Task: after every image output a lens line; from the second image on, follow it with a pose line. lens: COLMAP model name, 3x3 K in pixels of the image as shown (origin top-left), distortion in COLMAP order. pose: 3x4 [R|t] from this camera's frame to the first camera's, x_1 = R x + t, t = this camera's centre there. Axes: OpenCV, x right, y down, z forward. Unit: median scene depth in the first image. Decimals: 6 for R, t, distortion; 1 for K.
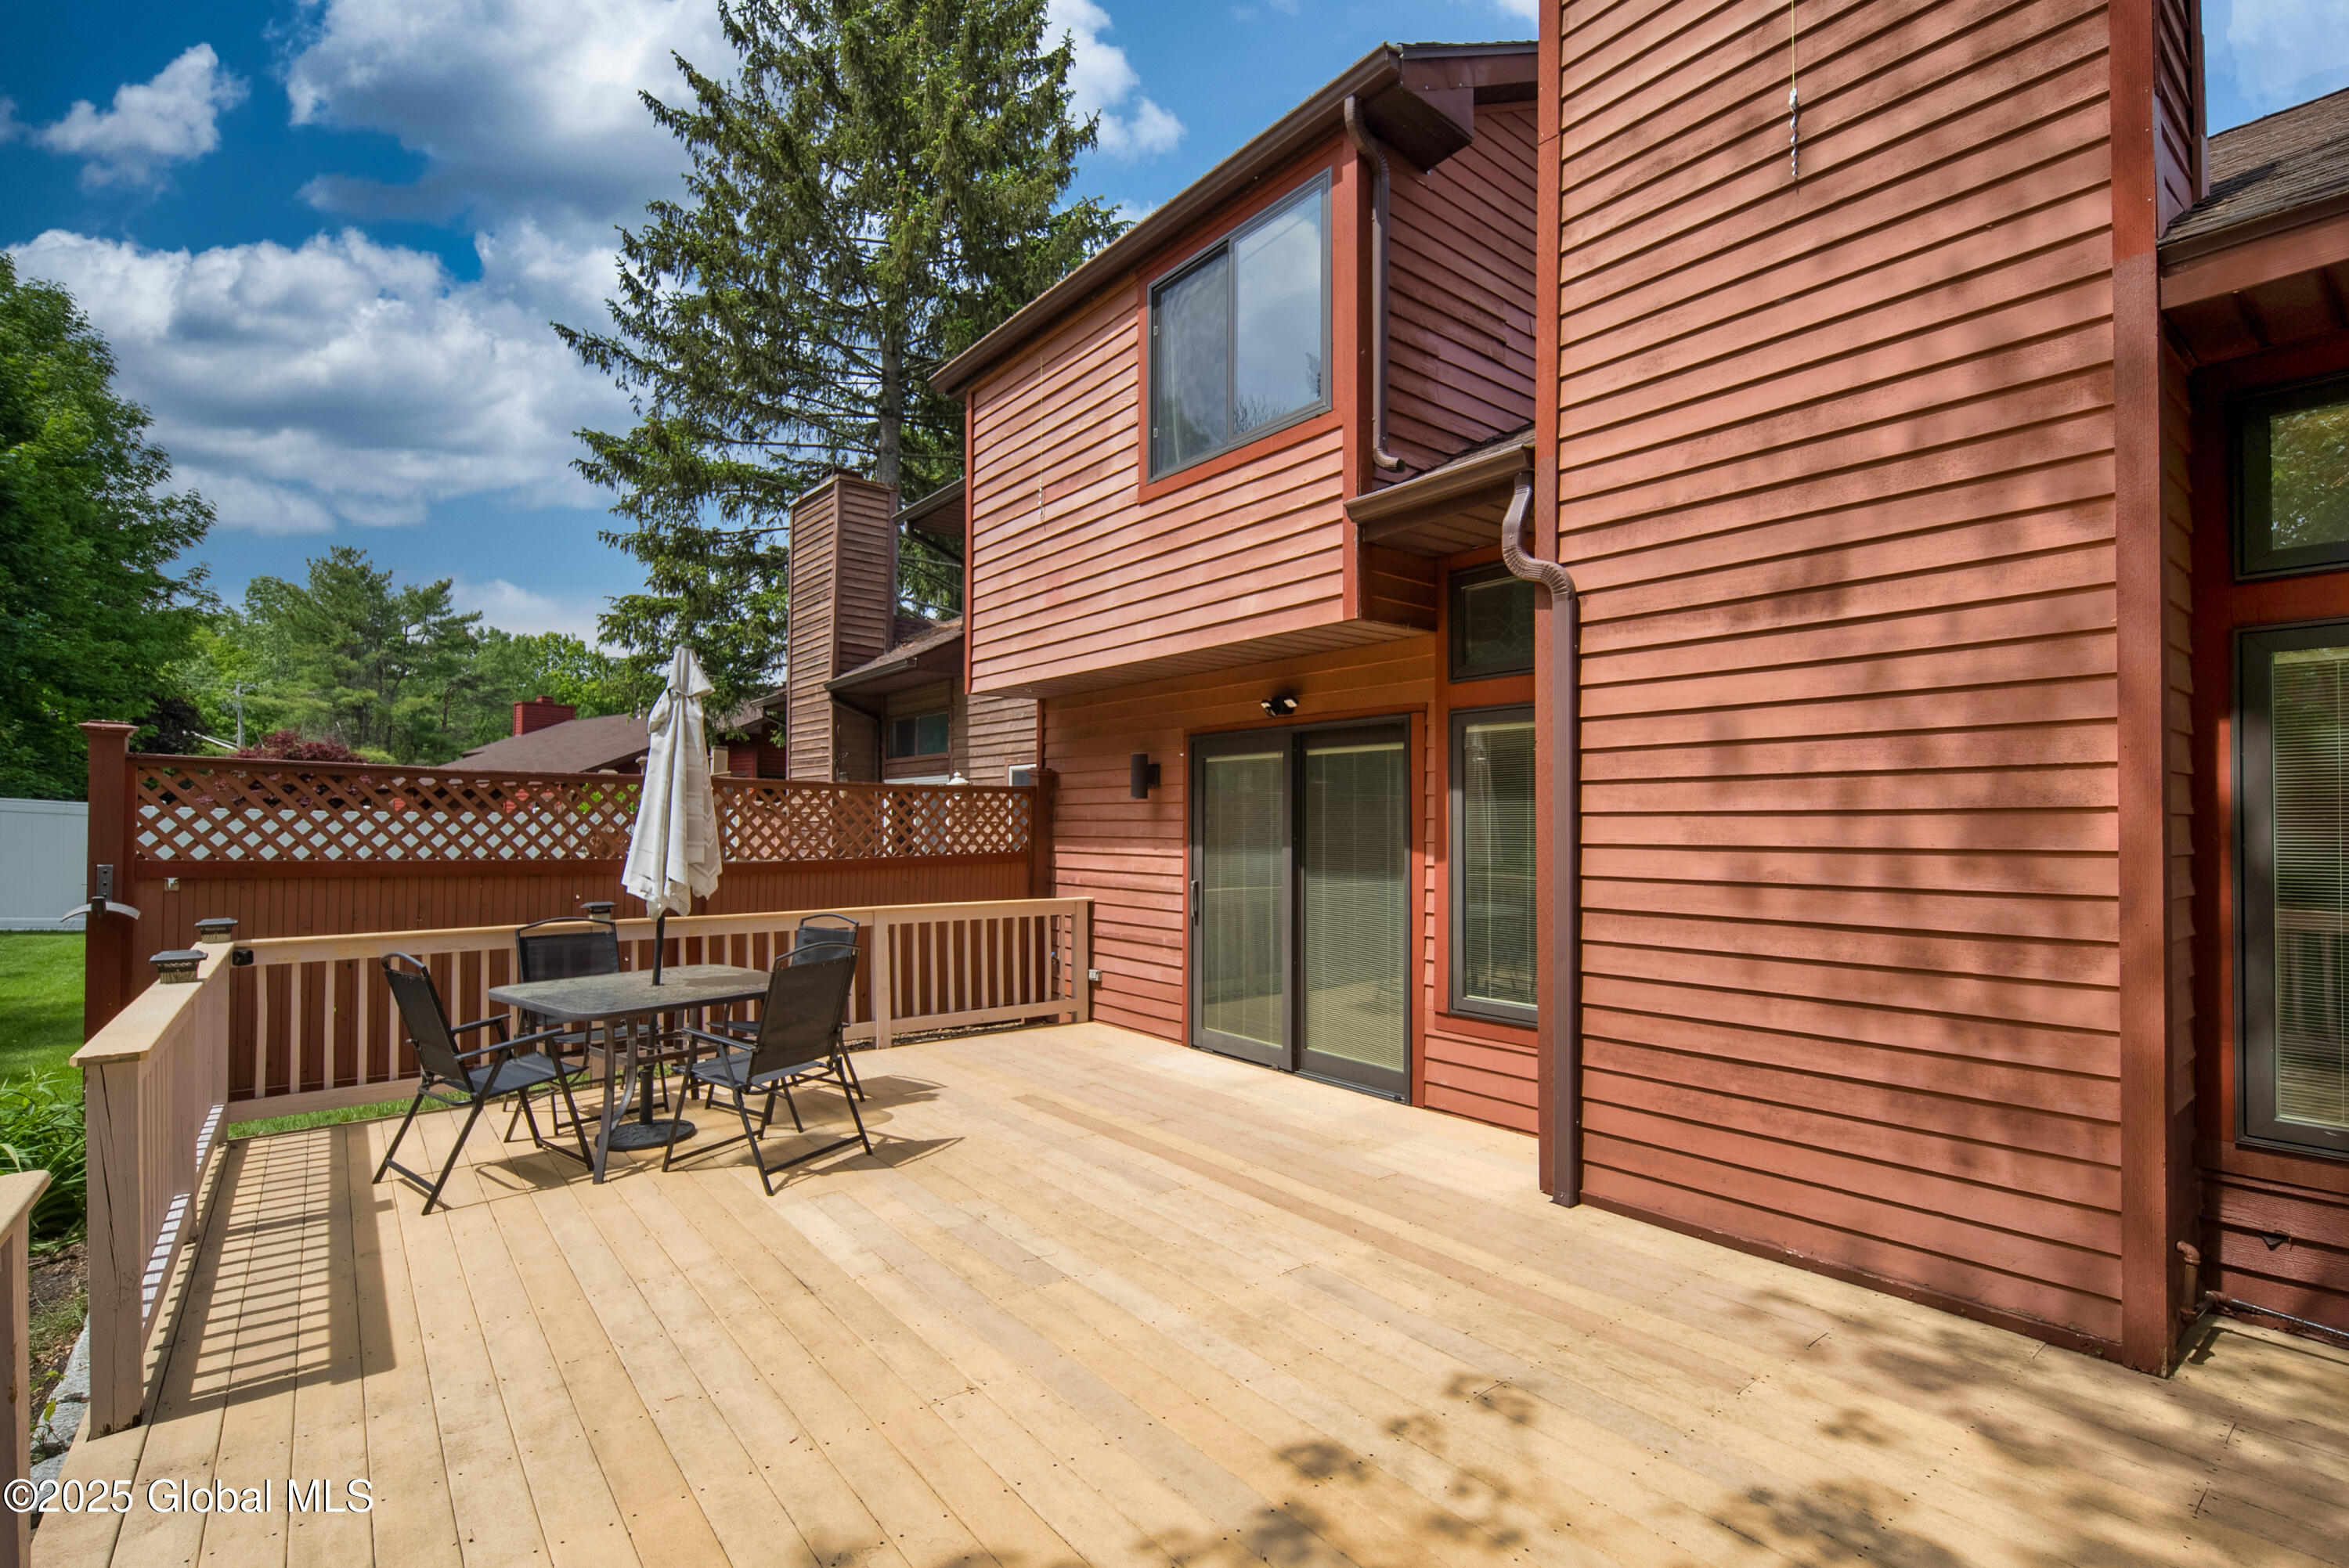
lens RADIAL K [[1035.4, 0, 1180.3], [0, 1035.4, 816.0], [0, 0, 1]] dist [0.001540, -0.000223]
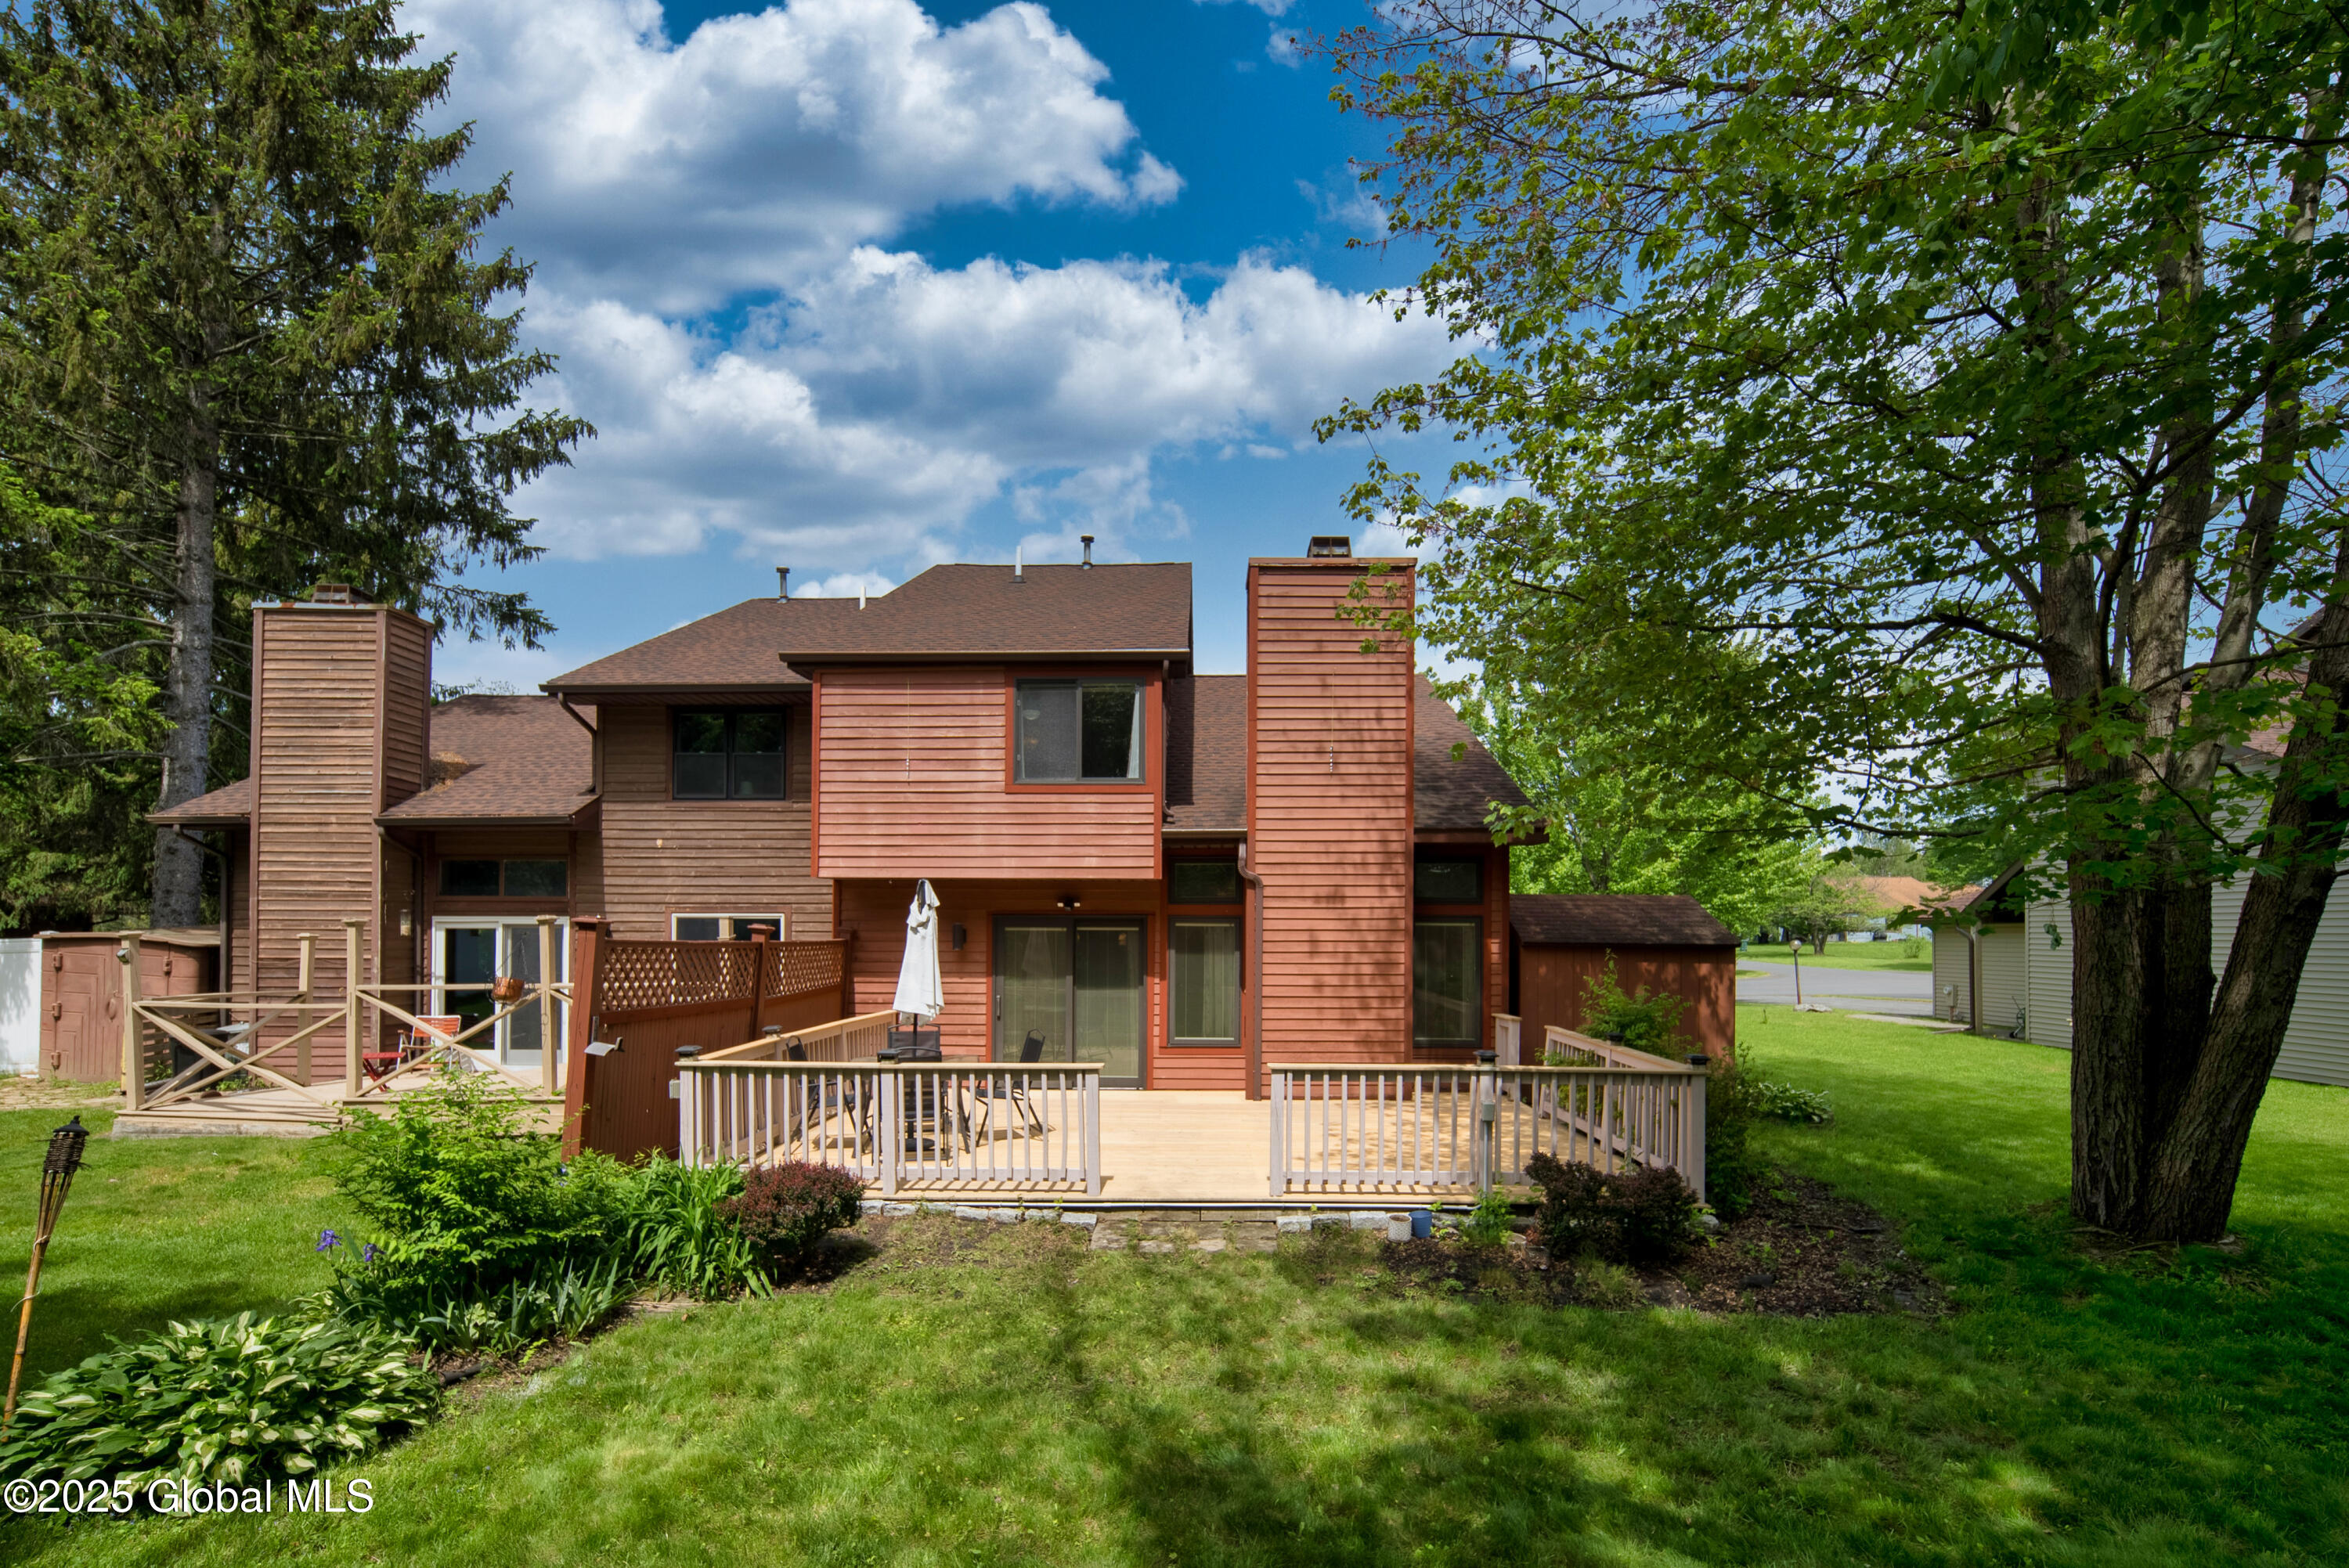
lens RADIAL K [[1035.4, 0, 1164.0], [0, 1035.4, 945.6], [0, 0, 1]] dist [0.001540, -0.000223]
pose [[0.668115, -0.013841, 0.743929, -1.442638], [-0.006467, 0.999681, 0.024407, -0.089530], [-0.744030, -0.021117, 0.667813, -0.525105]]
